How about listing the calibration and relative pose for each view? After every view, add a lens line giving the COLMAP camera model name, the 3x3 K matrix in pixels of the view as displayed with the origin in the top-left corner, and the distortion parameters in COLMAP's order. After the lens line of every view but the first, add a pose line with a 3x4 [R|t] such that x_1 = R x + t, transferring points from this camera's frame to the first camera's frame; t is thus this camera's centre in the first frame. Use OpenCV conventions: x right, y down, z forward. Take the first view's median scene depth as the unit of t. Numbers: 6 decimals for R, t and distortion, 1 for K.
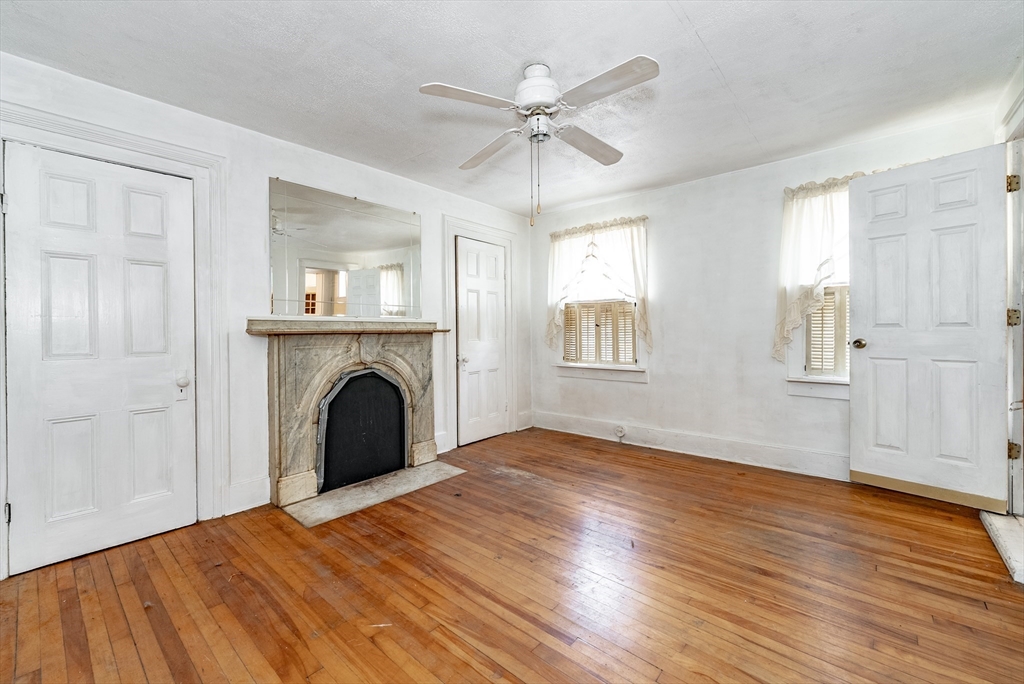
lens RADIAL K [[418.4, 0, 514.5], [0, 418.4, 335.8], [0, 0, 1]] dist [0.000634, -0.000404]
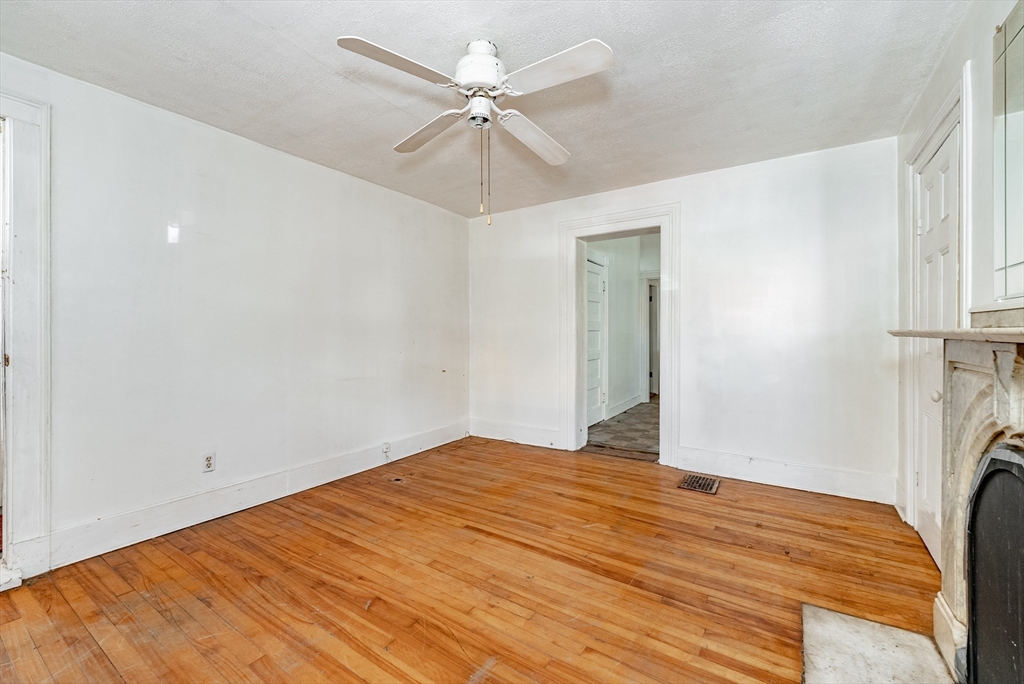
lens RADIAL K [[418.4, 0, 514.5], [0, 418.4, 335.8], [0, 0, 1]] dist [0.000634, -0.000404]
pose [[-0.991398, 0.012450, -0.130291, 0.072860], [0.010122, 0.999777, 0.018520, -0.019421], [0.130492, 0.017042, -0.991303, 1.275977]]
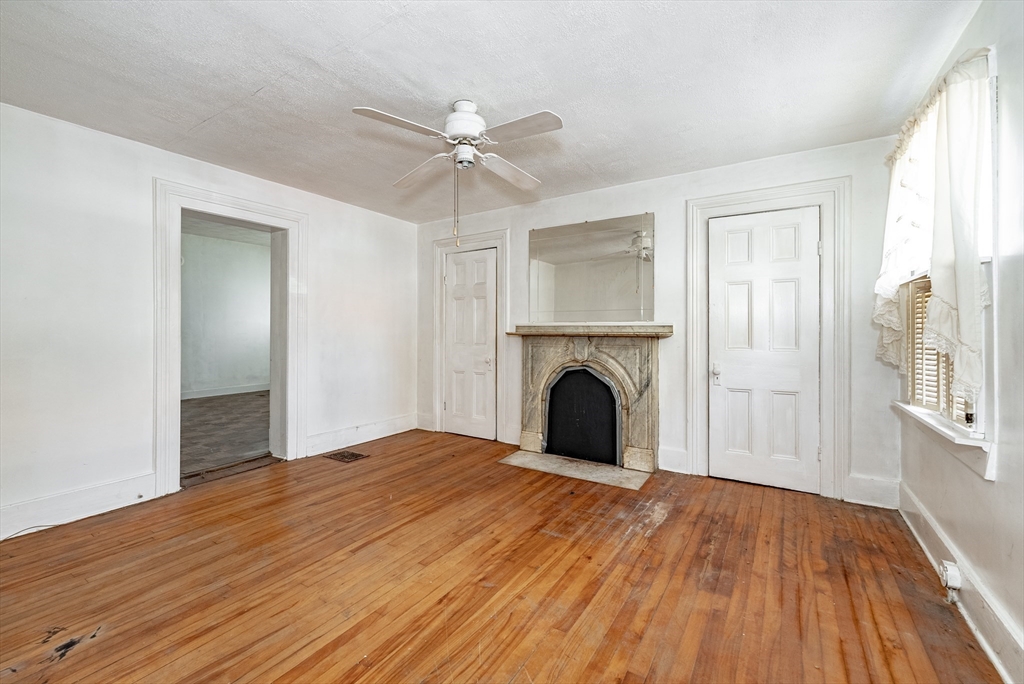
lens RADIAL K [[418.4, 0, 514.5], [0, 418.4, 335.8], [0, 0, 1]] dist [0.000634, -0.000404]
pose [[0.142605, 0.020180, -0.989574, 0.796773], [-0.012377, 0.999750, 0.018603, -0.025993], [0.989702, 0.009595, 0.142819, 0.650883]]
